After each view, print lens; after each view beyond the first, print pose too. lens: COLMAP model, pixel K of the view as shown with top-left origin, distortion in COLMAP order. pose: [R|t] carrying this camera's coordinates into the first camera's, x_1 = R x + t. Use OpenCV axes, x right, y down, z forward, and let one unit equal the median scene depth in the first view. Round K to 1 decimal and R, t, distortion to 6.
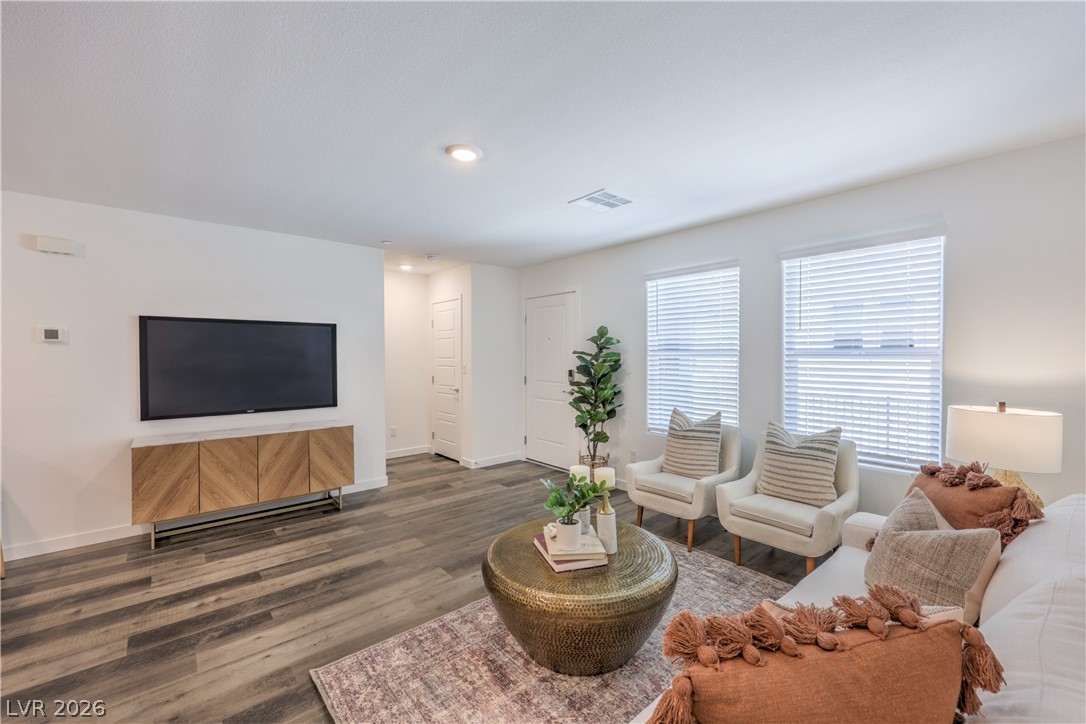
lens RADIAL K [[448.6, 0, 560.8], [0, 448.6, 360.0], [0, 0, 1]] dist [-0.000849, -0.000034]
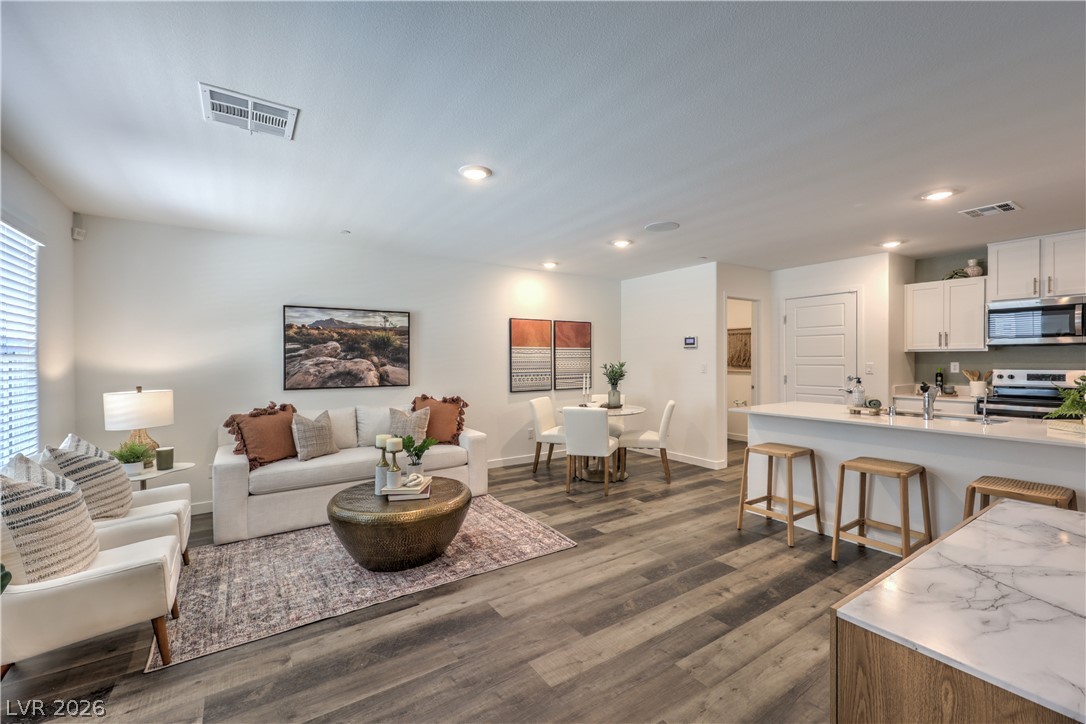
lens RADIAL K [[454.9, 0, 547.1], [0, 454.9, 362.0], [0, 0, 1]] dist [-0.000727, -0.000087]
pose [[-0.989789, 0.005899, 0.142419, -0.447819], [0.009330, 0.999682, 0.023431, -0.007854], [-0.142235, 0.024520, -0.989529, 1.713326]]
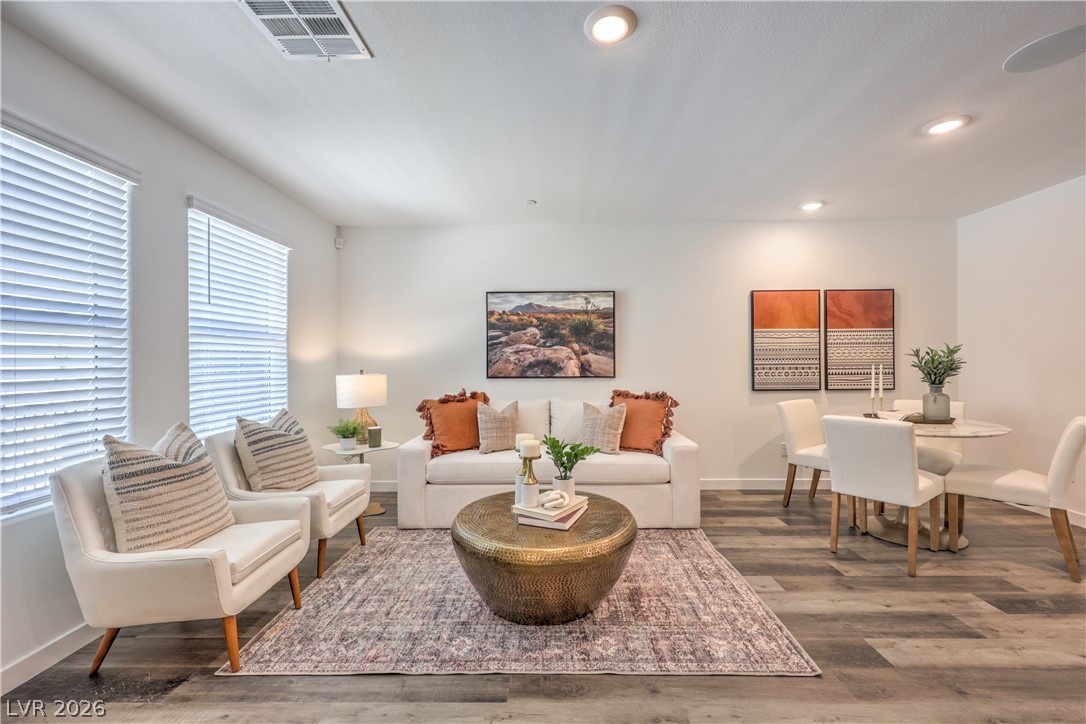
lens RADIAL K [[441.7, 0, 548.5], [0, 441.7, 359.8], [0, 0, 1]] dist [0.000766, 0.000078]
pose [[-0.732633, 0.009433, 0.680558, -0.493135], [0.020168, 0.999766, 0.007853, 0.043010], [-0.680325, 0.019479, -0.732652, 1.282737]]
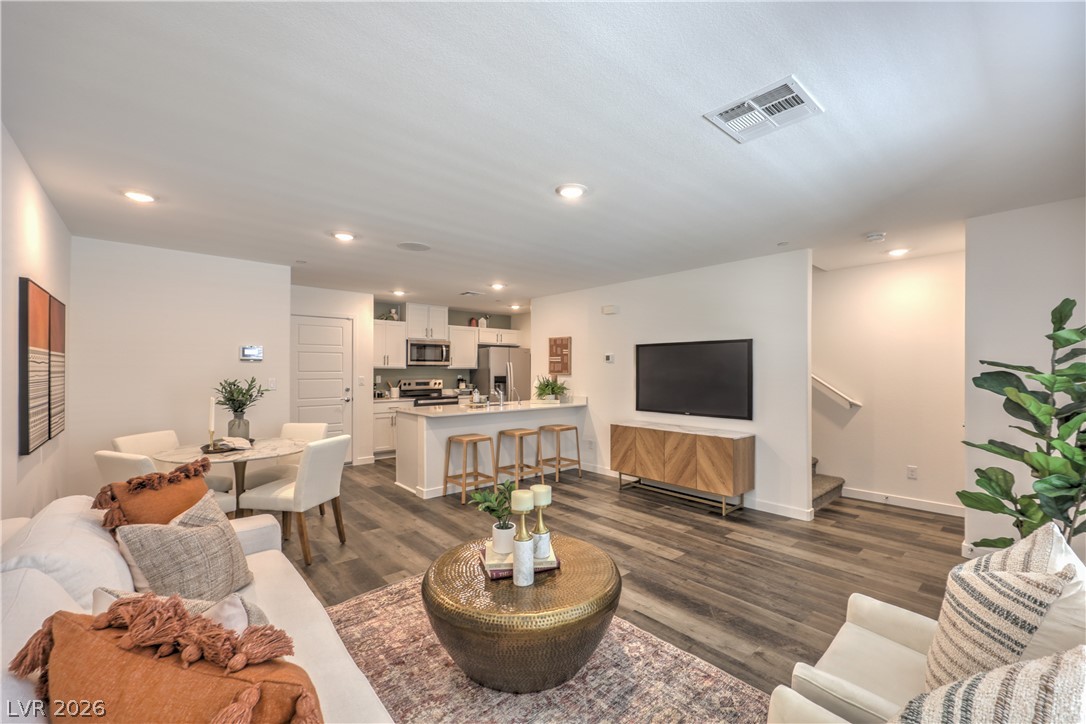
lens RADIAL K [[452.2, 0, 543.9], [0, 452.2, 368.2], [0, 0, 1]] dist [0.001262, 0.000148]
pose [[-0.010334, -0.001719, -0.999945, 0.759065], [-0.016614, 0.999861, -0.001547, -0.006455], [0.999809, 0.016597, -0.010361, 0.773062]]
